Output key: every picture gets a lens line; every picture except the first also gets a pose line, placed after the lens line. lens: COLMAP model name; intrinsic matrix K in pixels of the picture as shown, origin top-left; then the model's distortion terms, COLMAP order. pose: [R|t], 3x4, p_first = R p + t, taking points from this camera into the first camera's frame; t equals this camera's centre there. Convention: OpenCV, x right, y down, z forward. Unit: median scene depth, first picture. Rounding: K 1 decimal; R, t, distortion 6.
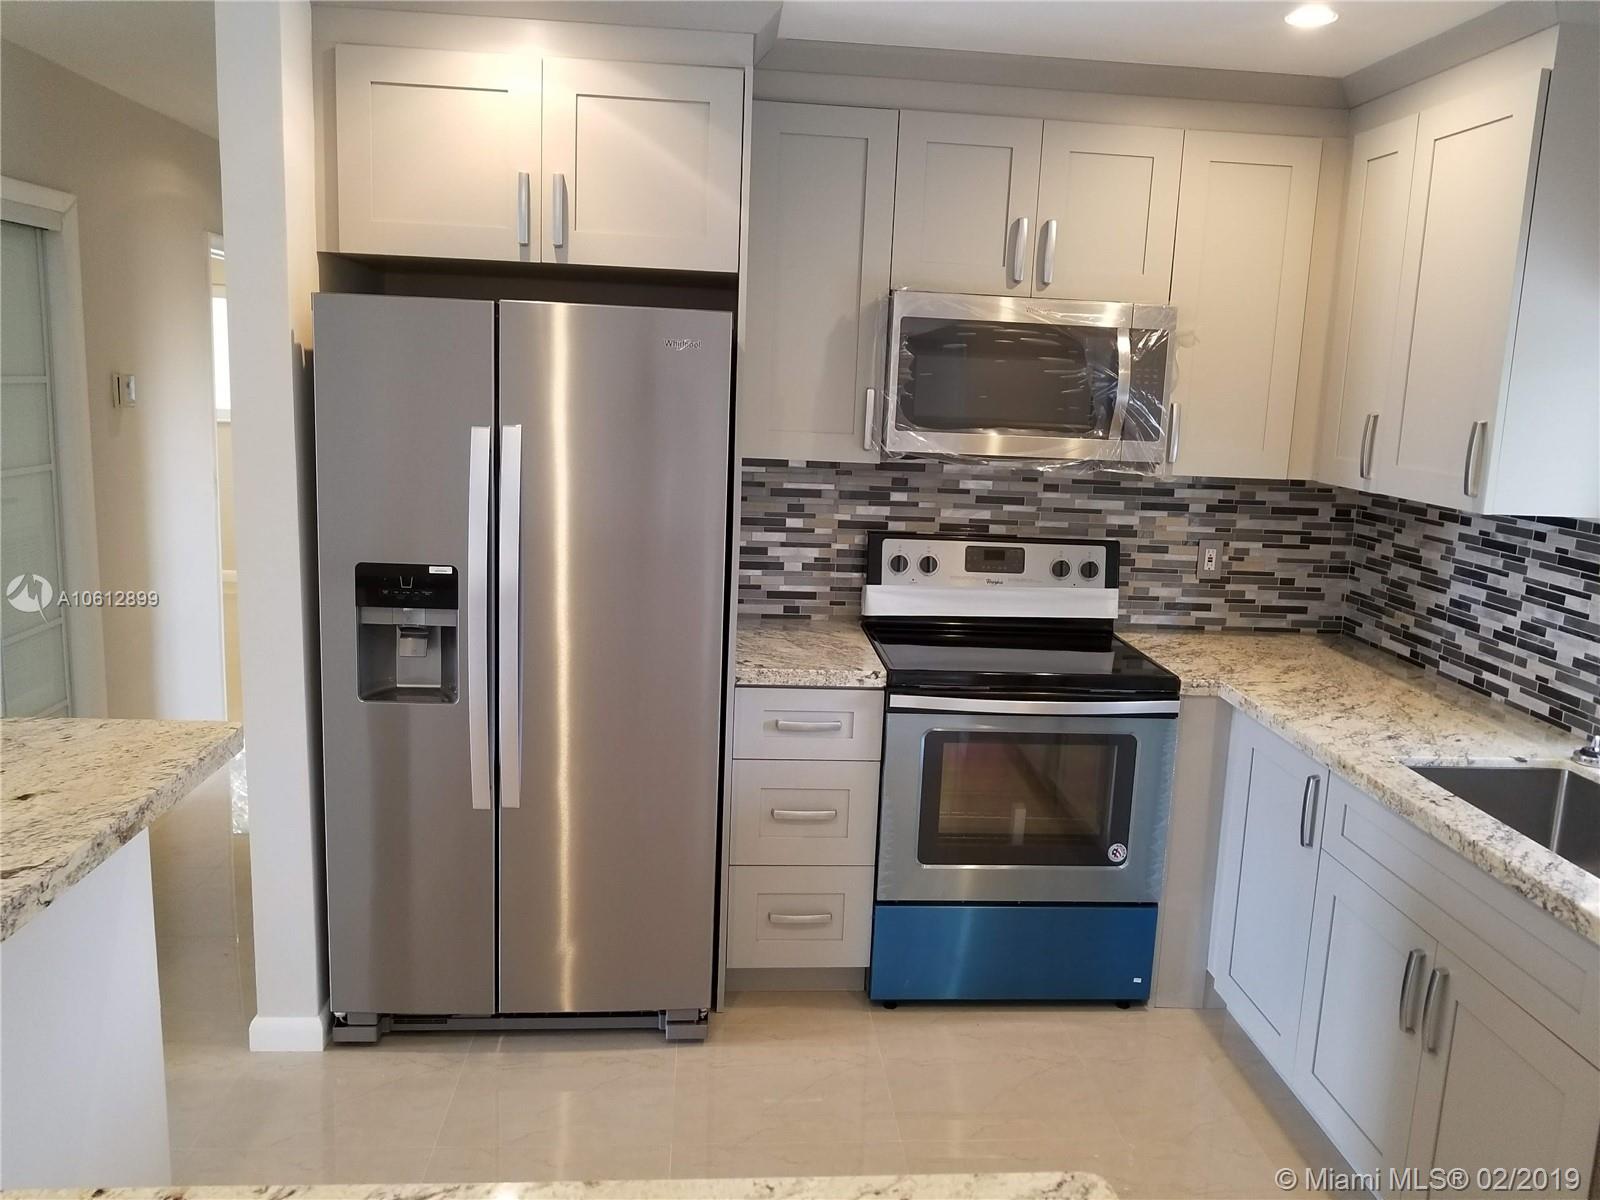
lens RADIAL K [[1259.3, 0, 831.9], [0, 1259.3, 604.1], [0, 0, 1]] dist [-0.004823, -0.001427]
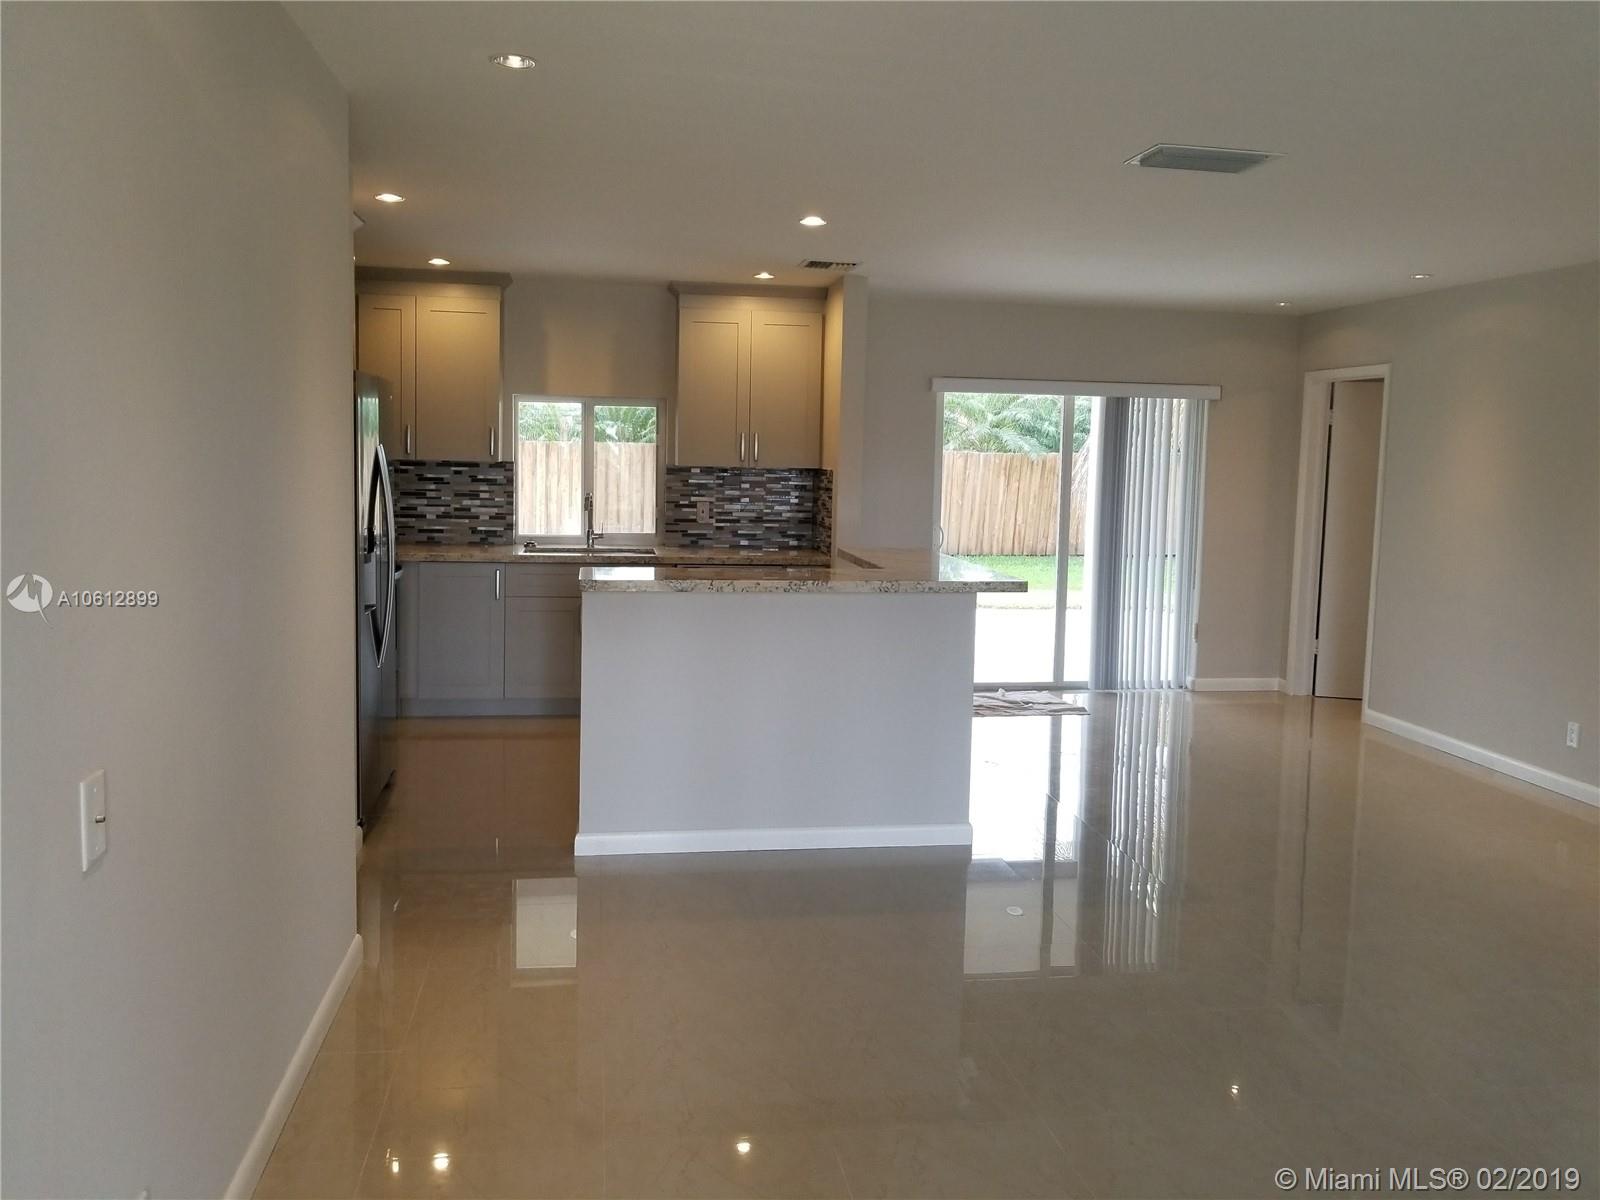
lens RADIAL K [[1259.3, 0, 789.9], [0, 1259.3, 551.2], [0, 0, 1]] dist [-0.004823, -0.001427]
pose [[-0.062199, -0.125418, 0.990152, -1.791433], [0.152953, 0.979156, 0.133634, -0.122137], [-0.986274, 0.159759, -0.041720, 0.443023]]
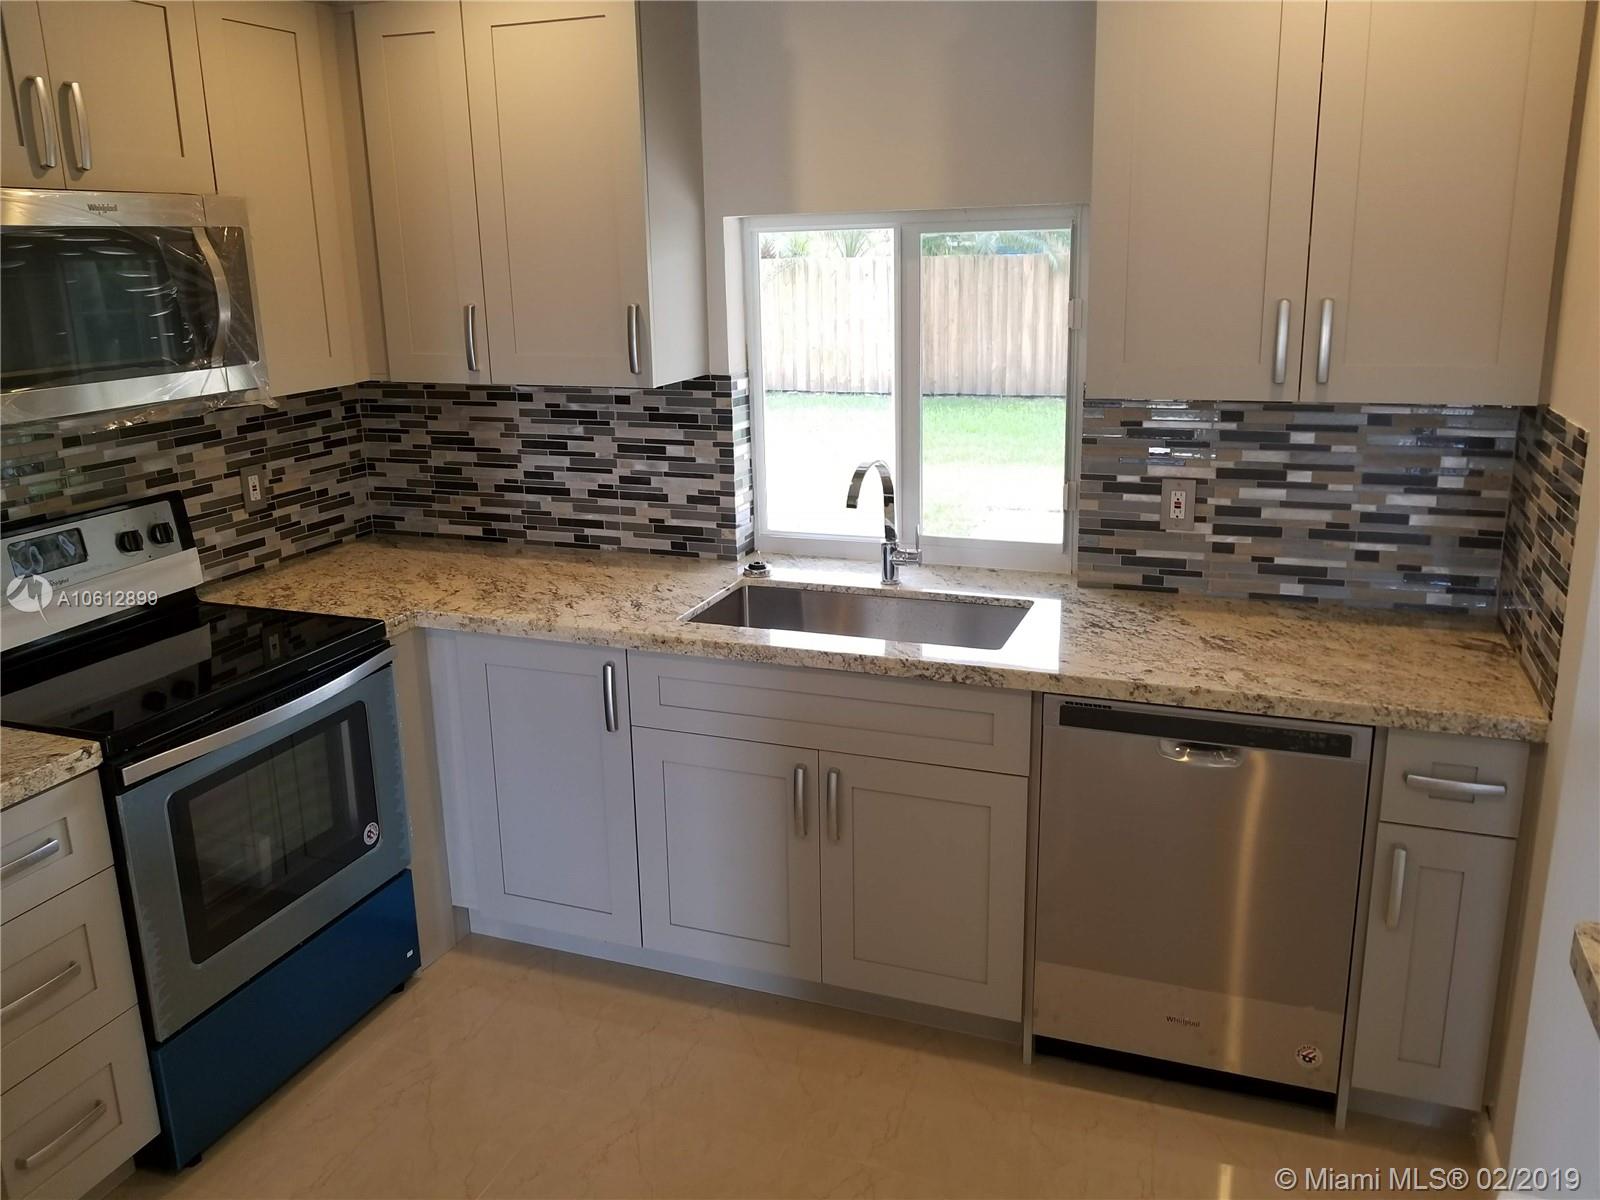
lens RADIAL K [[1259.3, 0, 799.4], [0, 1259.3, 558.0], [0, 0, 1]] dist [-0.004823, -0.001427]
pose [[0.434417, -0.269027, 0.859597, -0.347577], [0.201183, 0.959223, 0.198534, -0.100975], [-0.877956, 0.086690, 0.470827, 0.311703]]
